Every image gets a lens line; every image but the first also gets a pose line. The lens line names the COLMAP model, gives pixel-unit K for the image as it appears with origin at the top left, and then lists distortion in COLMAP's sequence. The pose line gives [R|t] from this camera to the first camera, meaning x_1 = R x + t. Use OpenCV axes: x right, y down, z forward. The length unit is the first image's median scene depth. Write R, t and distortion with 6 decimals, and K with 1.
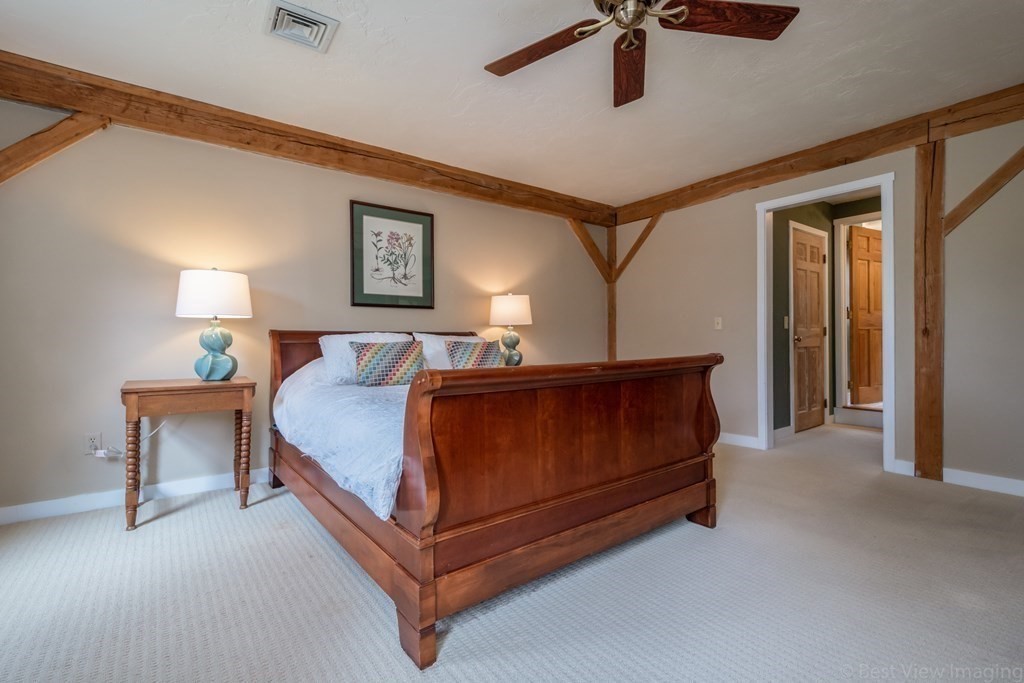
lens RADIAL K [[472.5, 0, 526.8], [0, 472.5, 339.8], [0, 0, 1]] dist [0.002497, -0.000095]
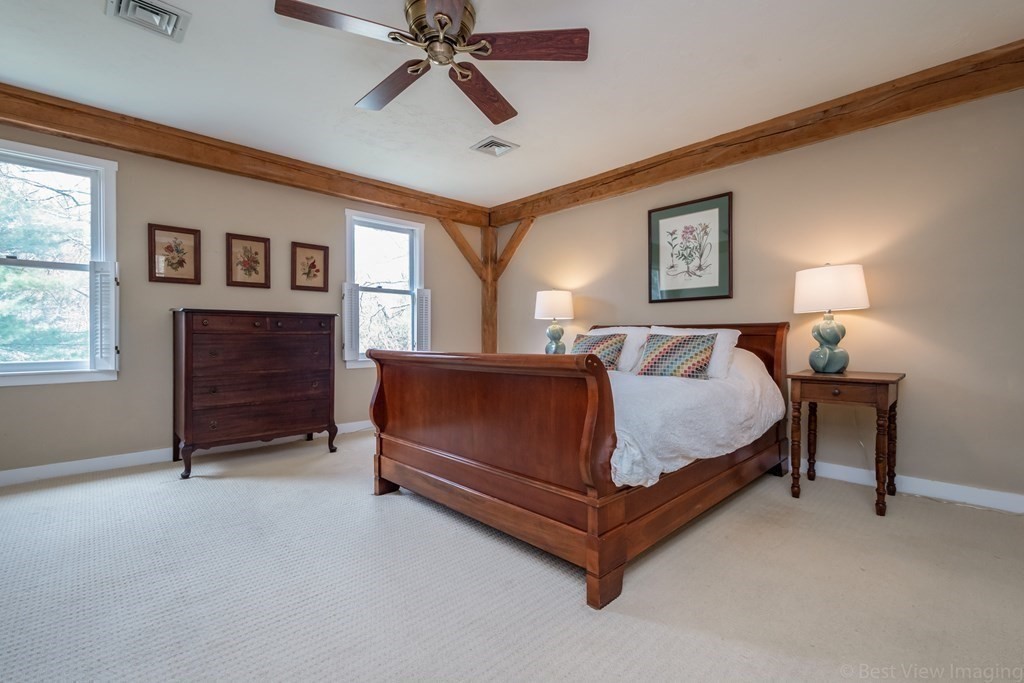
lens RADIAL K [[477.1, 0, 506.4], [0, 477.1, 332.7], [0, 0, 1]] dist [0.004855, 0.000135]
pose [[0.048845, 0.000273, -0.998806, 0.728435], [0.000540, 1.000000, 0.000300, -0.000770], [0.998806, -0.000554, 0.048844, 0.571075]]
